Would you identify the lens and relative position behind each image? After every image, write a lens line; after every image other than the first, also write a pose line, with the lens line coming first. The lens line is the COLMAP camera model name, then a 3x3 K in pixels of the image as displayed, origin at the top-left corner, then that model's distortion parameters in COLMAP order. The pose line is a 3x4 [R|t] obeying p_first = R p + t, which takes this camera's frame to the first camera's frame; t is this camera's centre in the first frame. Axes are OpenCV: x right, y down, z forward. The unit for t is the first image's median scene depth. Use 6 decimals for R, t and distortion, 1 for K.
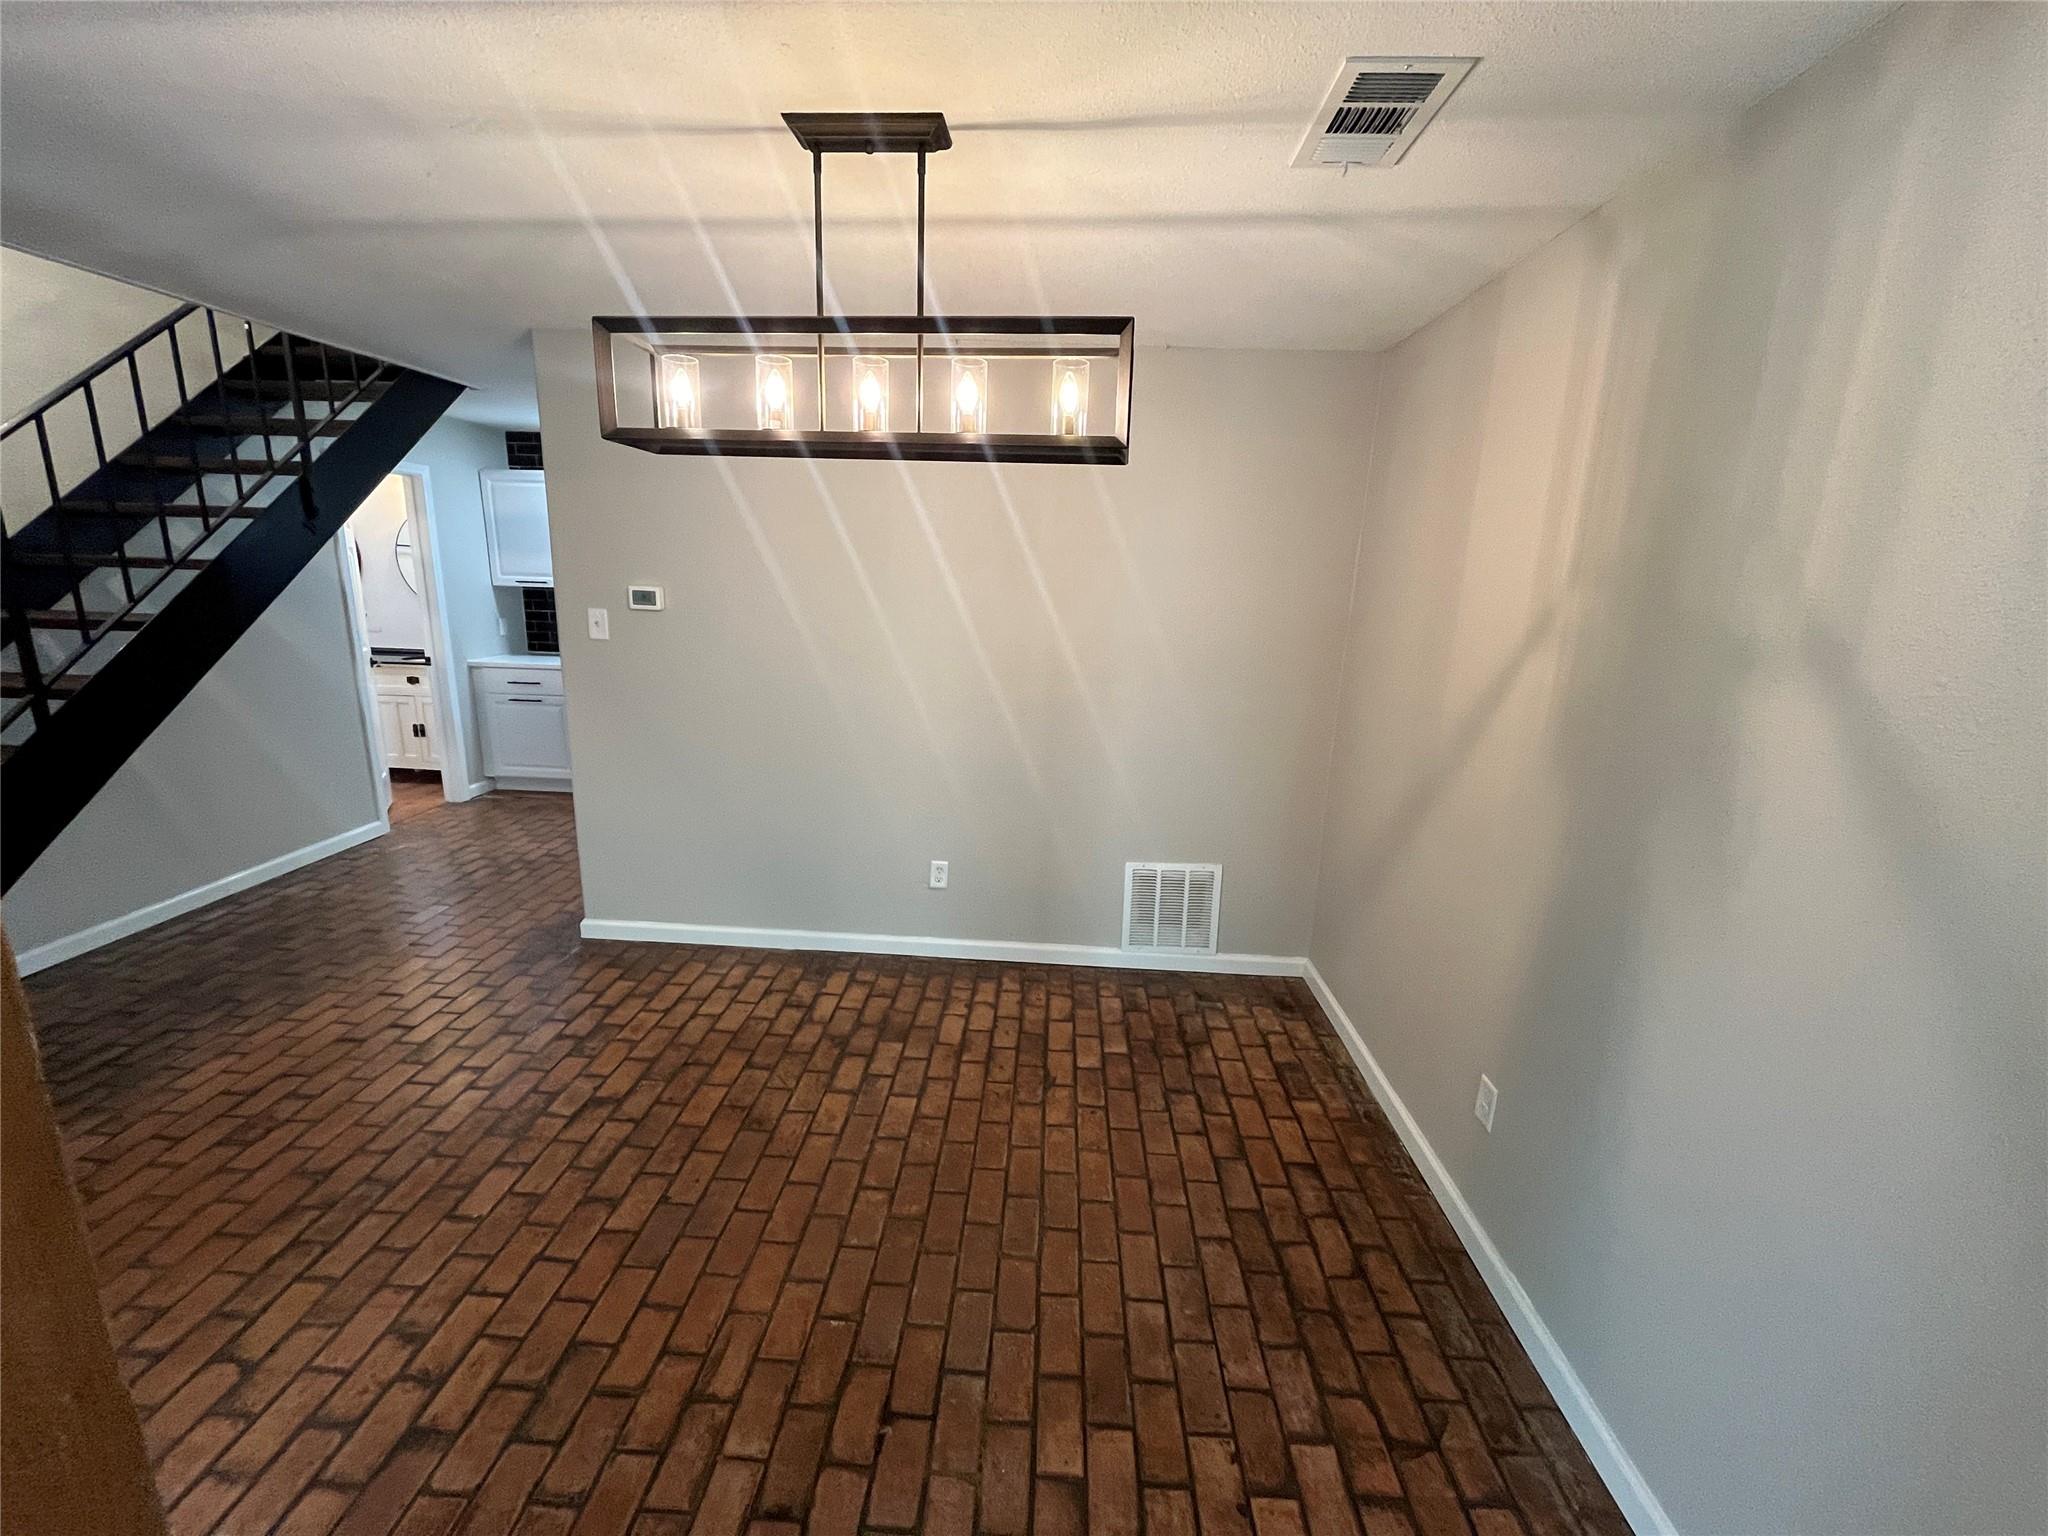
lens RADIAL K [[825.7, 0, 1021.4], [0, 825.7, 753.8], [0, 0, 1]] dist [-0.002759, -0.000249]
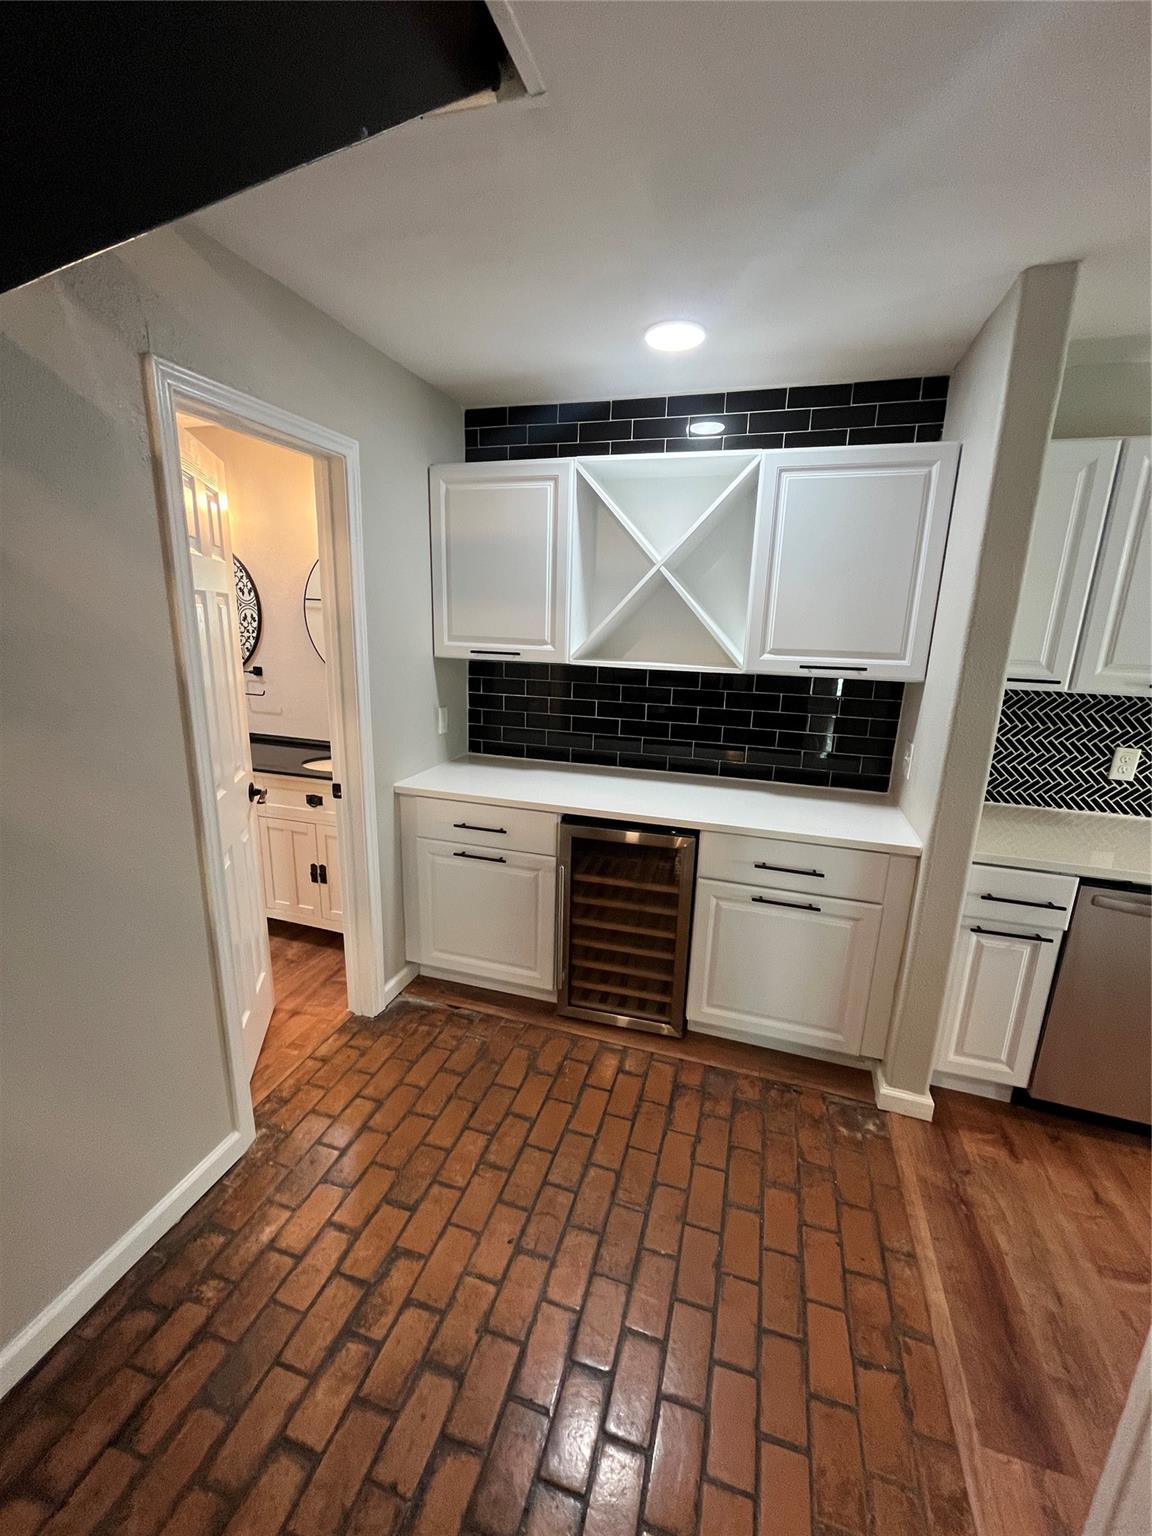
lens RADIAL K [[619.3, 0, 570.0], [0, 619.3, 759.3], [0, 0, 1]] dist [-0.002759, -0.000249]
pose [[0.966607, 0.055770, -0.250123, -0.423731], [-0.056810, 0.998380, 0.003067, -0.134952], [0.249889, 0.011245, 0.968209, 0.578718]]
